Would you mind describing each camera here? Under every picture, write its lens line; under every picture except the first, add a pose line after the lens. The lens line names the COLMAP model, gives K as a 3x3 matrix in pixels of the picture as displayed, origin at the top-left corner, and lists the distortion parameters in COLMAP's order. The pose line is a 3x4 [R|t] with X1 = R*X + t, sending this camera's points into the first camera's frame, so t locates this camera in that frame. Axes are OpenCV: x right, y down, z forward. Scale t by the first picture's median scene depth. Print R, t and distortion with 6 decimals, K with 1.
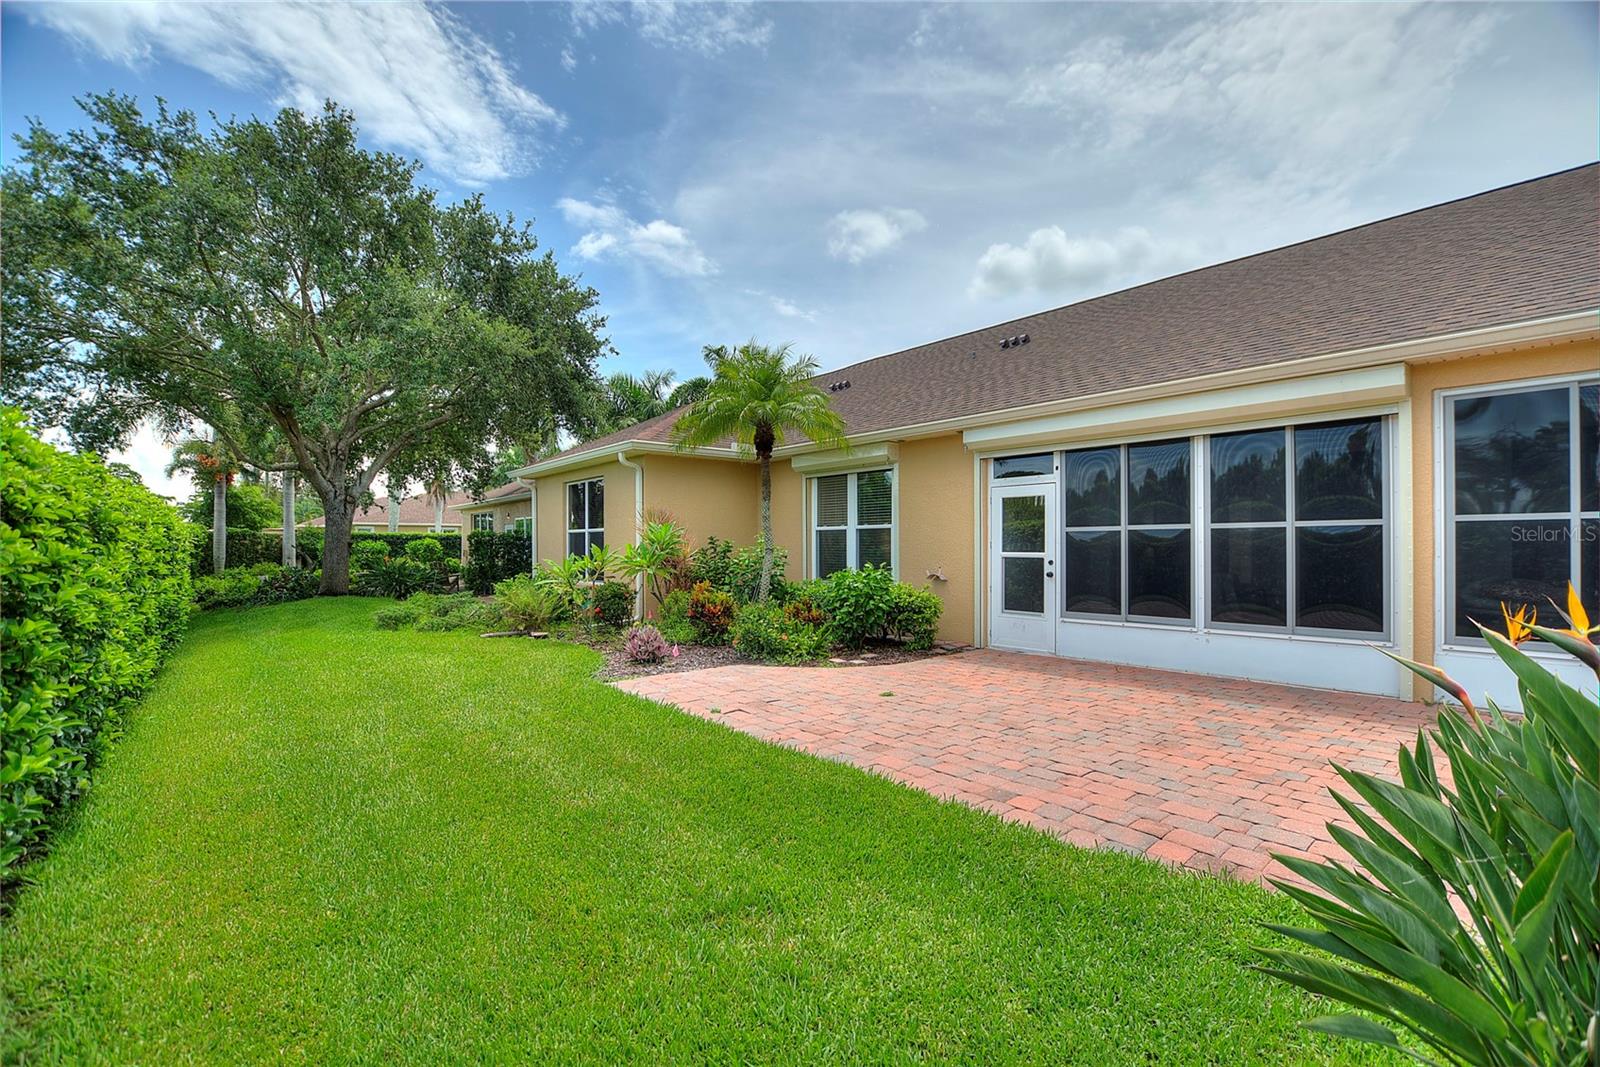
lens RADIAL K [[709.4, 0, 801.8], [0, 709.4, 548.5], [0, 0, 1]] dist [-0.000451, 0.000179]
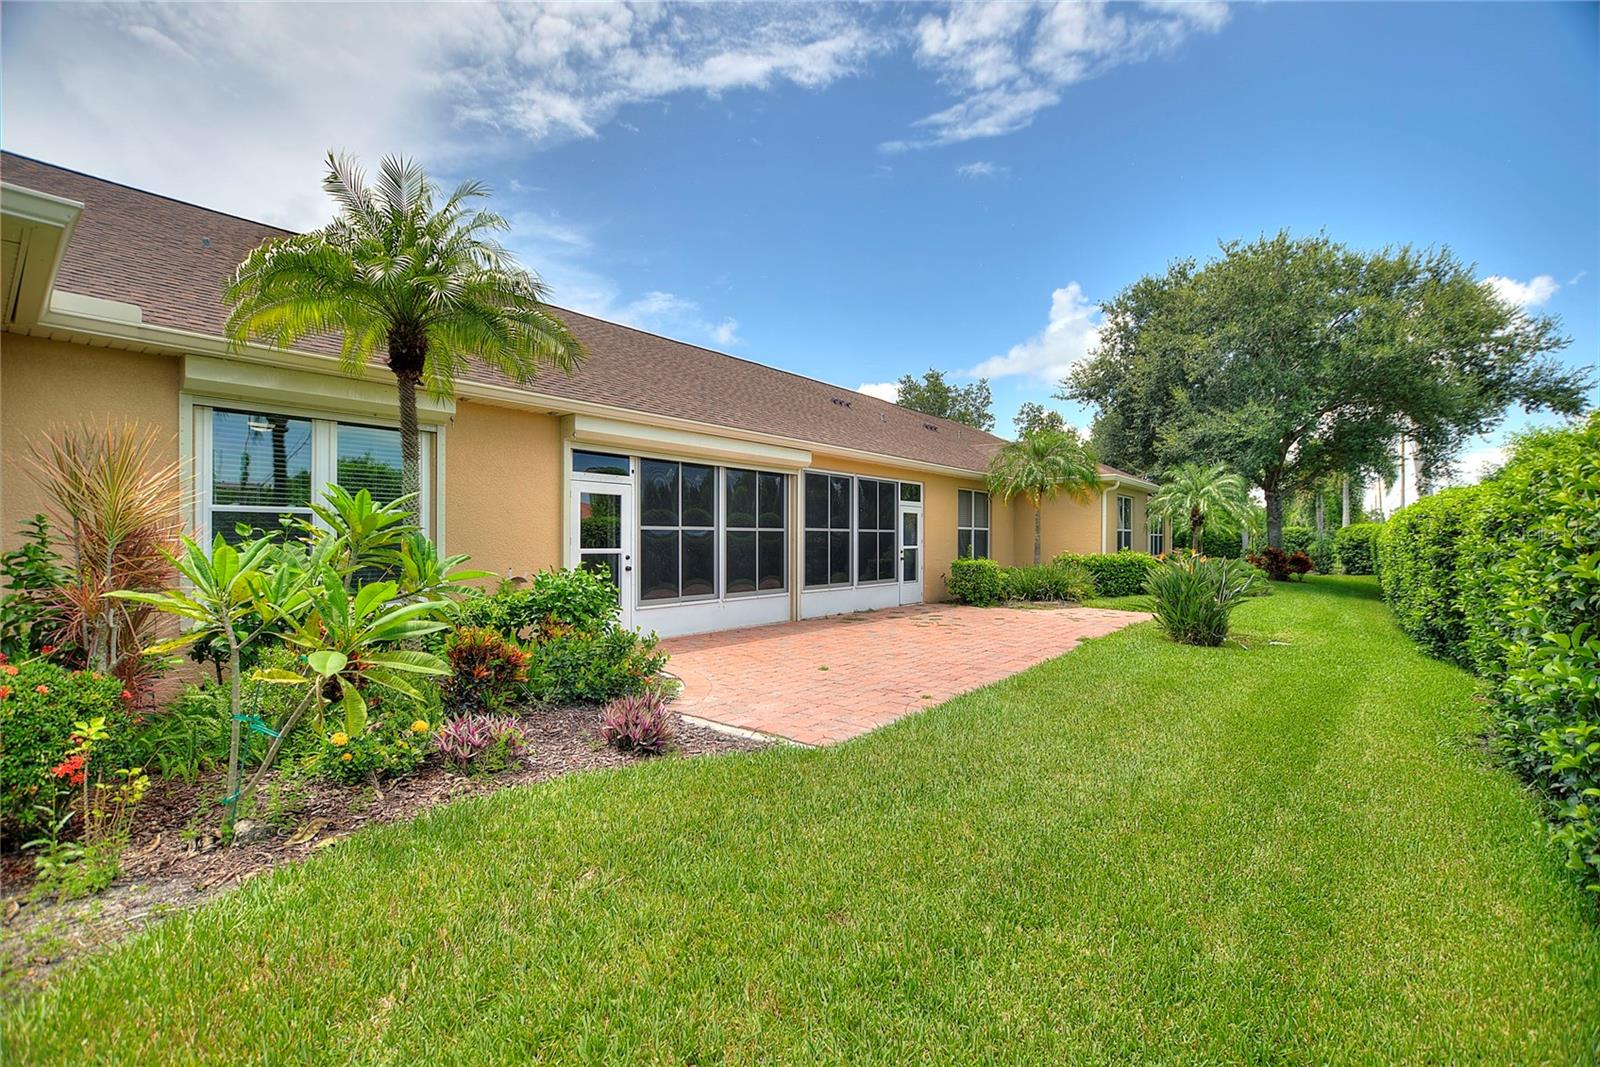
lens RADIAL K [[722.8, 0, 798.7], [0, 722.8, 516.7], [0, 0, 1]] dist [-0.024030, 0.000043]
pose [[-0.195441, 0.040720, 0.979870, -0.821616], [0.007355, 0.999170, -0.040055, 0.004036], [-0.980688, -0.000621, -0.195578, 1.004762]]
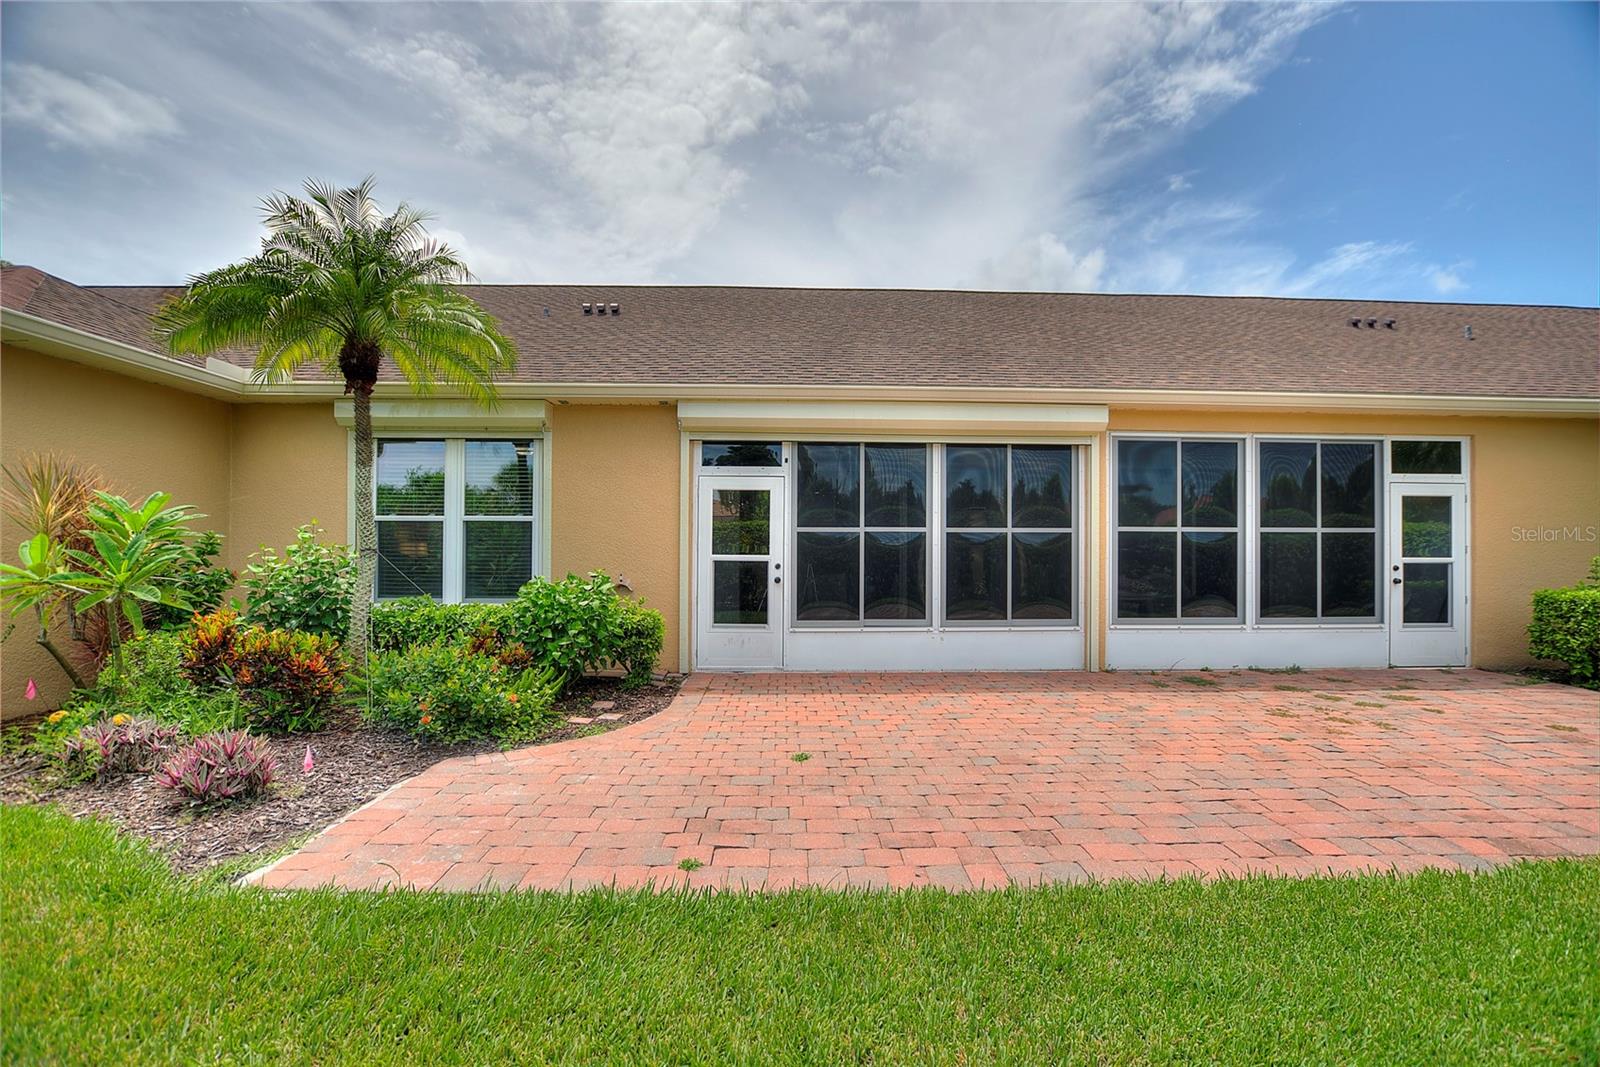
lens RADIAL K [[712.1, 0, 800.0], [0, 712.1, 533.5], [0, 0, 1]] dist [-0.016672, 0.000523]
pose [[0.618980, 0.024905, 0.785012, -0.345756], [-0.003503, 0.999575, -0.028950, 0.004584], [-0.785399, 0.015170, 0.618804, 0.448659]]
